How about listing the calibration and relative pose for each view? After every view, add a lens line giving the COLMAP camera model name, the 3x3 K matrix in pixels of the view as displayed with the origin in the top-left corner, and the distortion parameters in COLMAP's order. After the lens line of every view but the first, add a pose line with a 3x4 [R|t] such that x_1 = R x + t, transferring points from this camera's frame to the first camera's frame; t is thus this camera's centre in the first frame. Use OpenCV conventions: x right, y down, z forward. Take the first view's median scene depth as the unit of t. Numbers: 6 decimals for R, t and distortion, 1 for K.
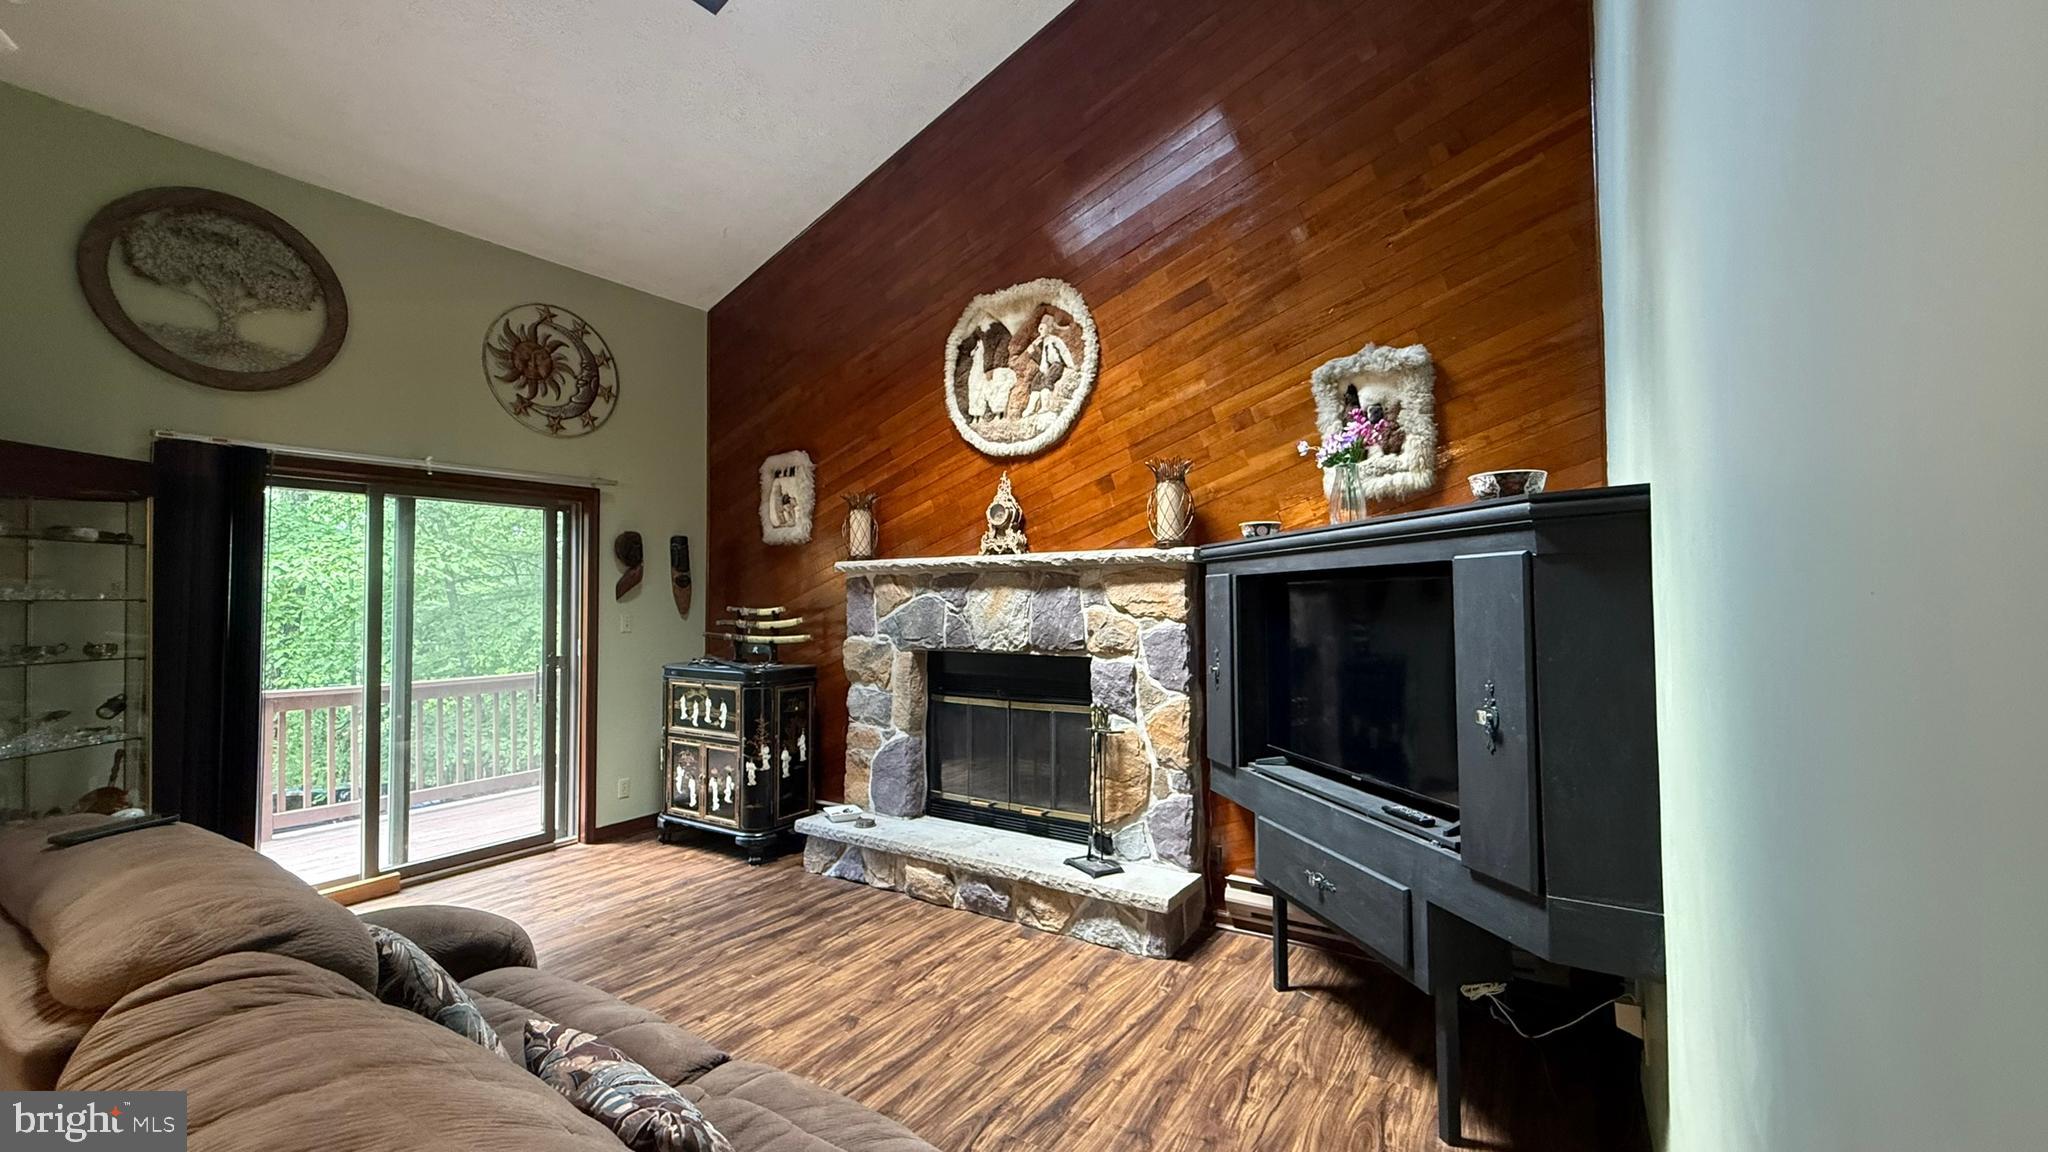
lens RADIAL K [[817.4, 0, 1015.3], [0, 817.4, 574.7], [0, 0, 1]] dist [-0.000612, 0.000450]
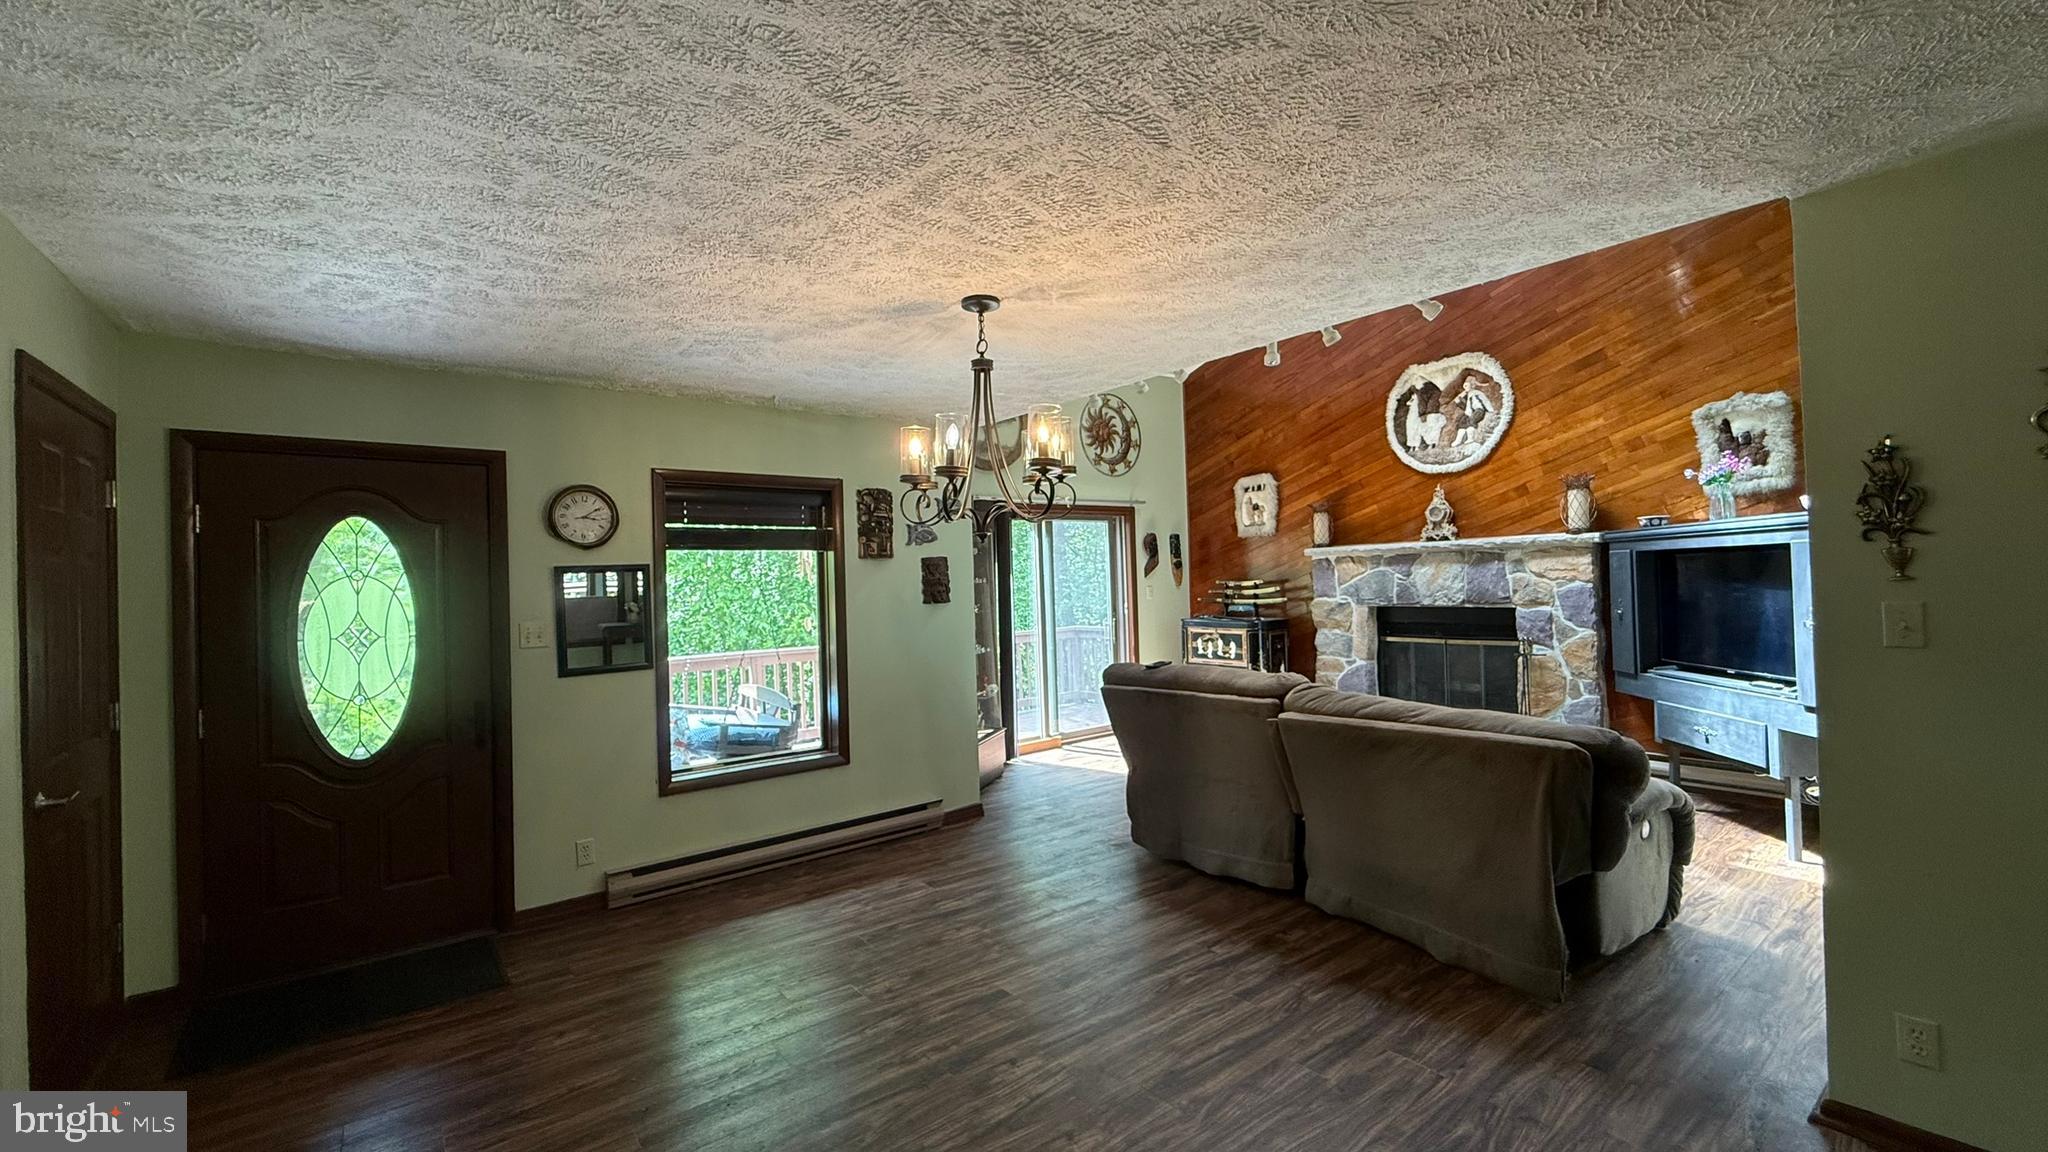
lens RADIAL K [[817.4, 0, 1015.3], [0, 817.4, 574.7], [0, 0, 1]] dist [-0.000612, 0.000450]
pose [[0.944389, -0.025561, -0.327834, -0.271245], [0.035126, 0.999112, 0.023287, -0.025564], [0.326947, -0.033508, 0.944448, -0.691581]]
